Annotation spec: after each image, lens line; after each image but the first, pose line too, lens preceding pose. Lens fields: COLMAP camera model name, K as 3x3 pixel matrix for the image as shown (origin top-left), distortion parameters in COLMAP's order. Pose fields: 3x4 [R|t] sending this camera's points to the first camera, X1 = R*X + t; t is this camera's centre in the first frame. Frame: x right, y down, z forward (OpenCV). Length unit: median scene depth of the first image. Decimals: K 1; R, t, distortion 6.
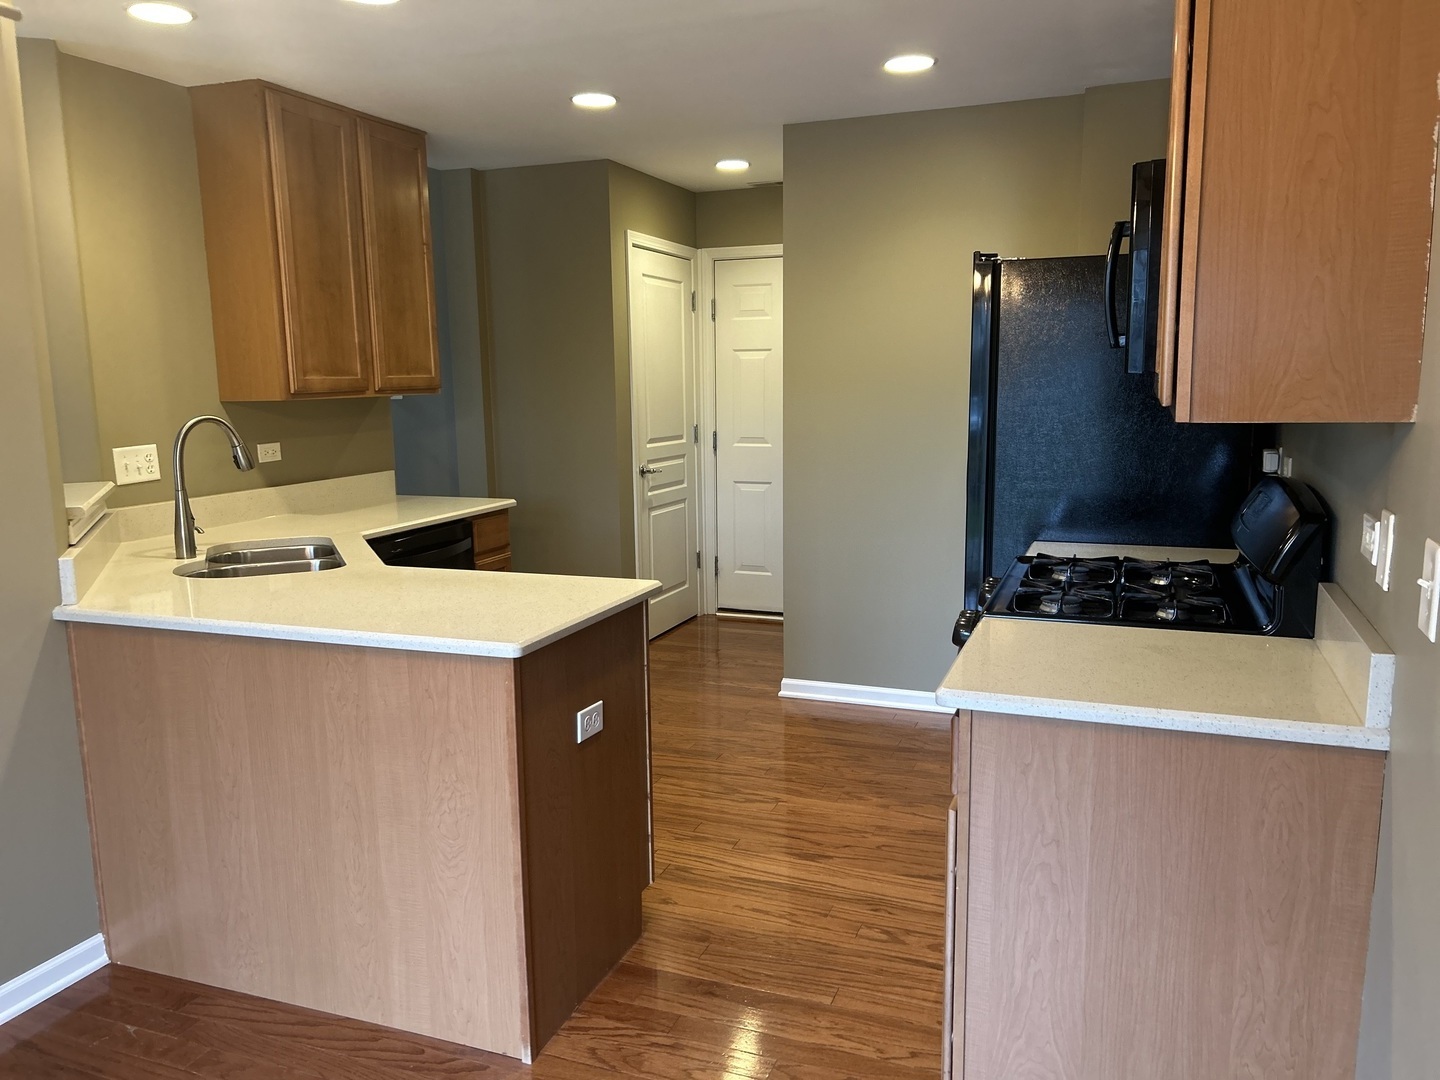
lens RADIAL K [[1073.7, 0, 725.1], [0, 1073.7, 548.0], [0, 0, 1]] dist [0.049493, -0.049570]
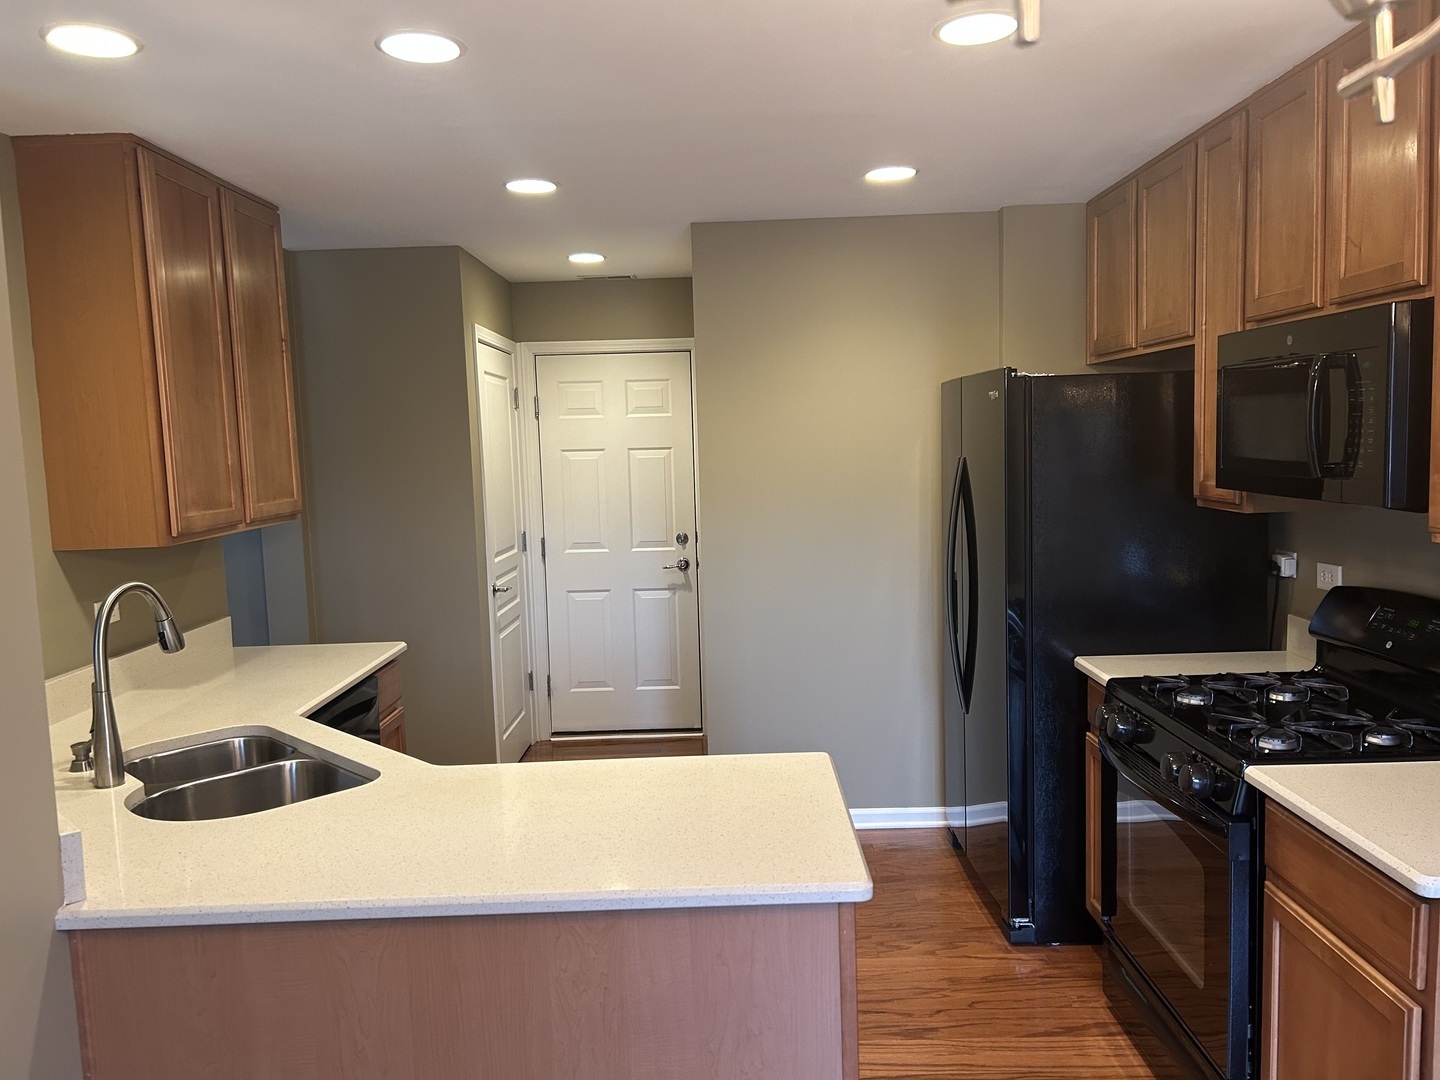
lens RADIAL K [[1071.6, 0, 710.5], [0, 1071.6, 540.8], [0, 0, 1]] dist [0.066698, -0.082456]
pose [[0.935826, -0.049794, 0.348927, -0.266727], [0.075169, 0.995391, -0.059557, -0.056582], [-0.344353, 0.081964, 0.935255, 0.133796]]
